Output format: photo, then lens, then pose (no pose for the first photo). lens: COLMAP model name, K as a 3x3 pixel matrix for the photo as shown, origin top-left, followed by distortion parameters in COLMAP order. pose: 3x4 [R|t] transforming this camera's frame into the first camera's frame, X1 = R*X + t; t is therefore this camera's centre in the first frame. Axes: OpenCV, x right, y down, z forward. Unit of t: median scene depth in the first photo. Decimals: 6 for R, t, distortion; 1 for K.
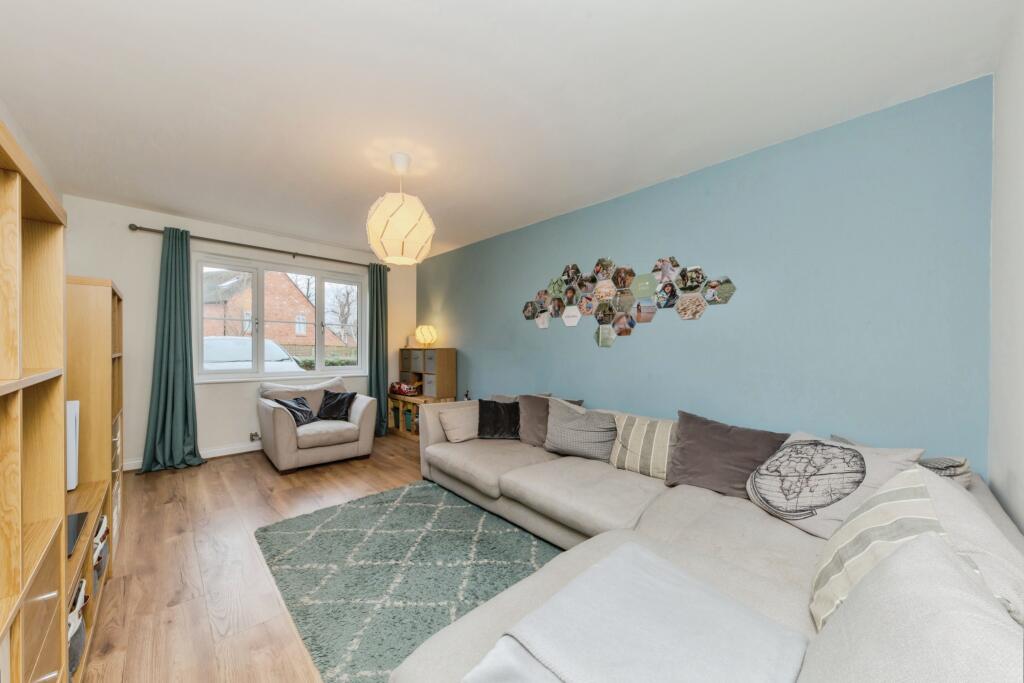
lens RADIAL K [[356.5, 0, 480.9], [0, 356.5, 350.5], [0, 0, 1]] dist [0.002666, -0.000884]
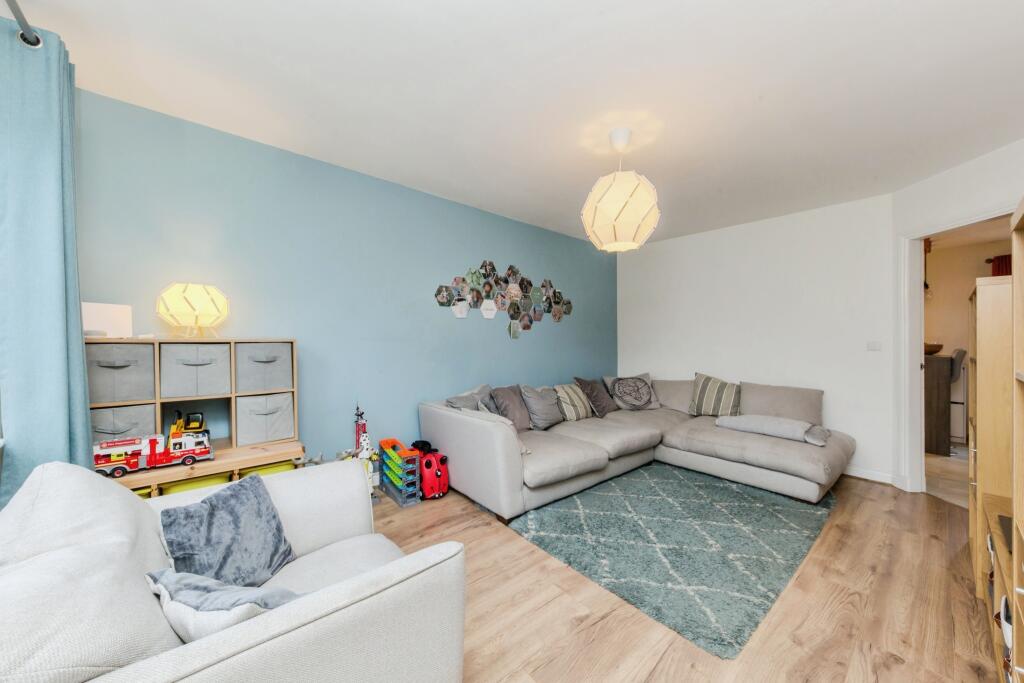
lens RADIAL K [[356.5, 0, 516.8], [0, 356.5, 334.0], [0, 0, 1]] dist [0.002666, -0.000884]
pose [[0.026973, 0.003392, 0.999630, -0.853779], [-0.006619, 0.999973, -0.003215, -0.019664], [-0.999614, -0.006530, 0.026995, 0.928246]]
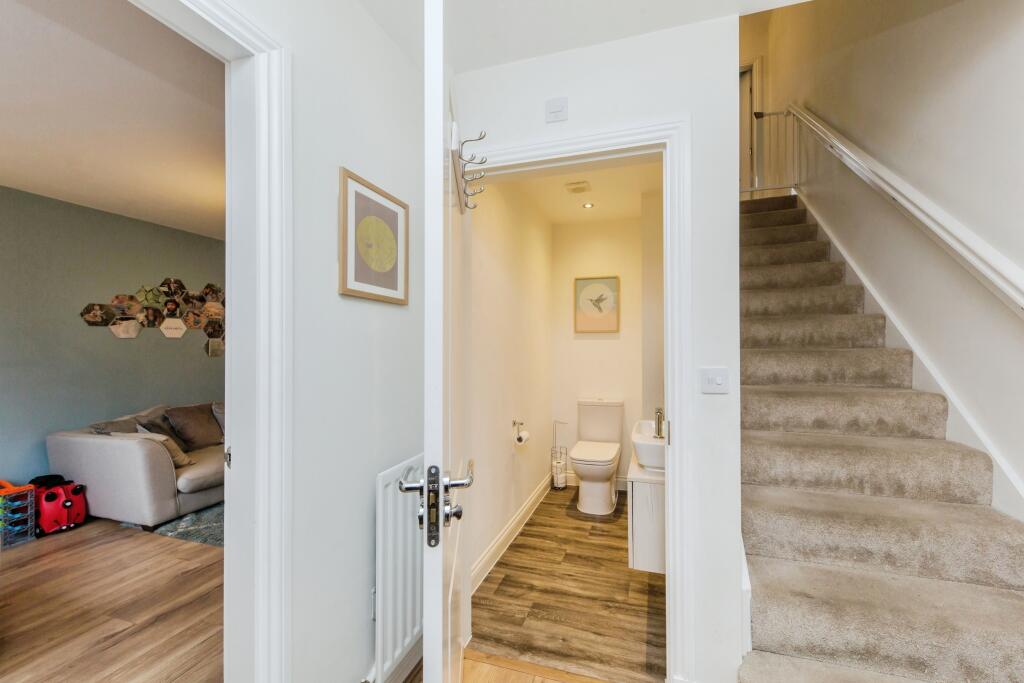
lens RADIAL K [[356.5, 0, 549.6], [0, 356.5, 333.6], [0, 0, 1]] dist [0.002666, -0.000884]
pose [[-0.529314, 0.016893, 0.848258, -1.274371], [0.000186, 0.999804, -0.019795, -0.061897], [-0.848426, -0.010320, -0.529213, 0.647921]]
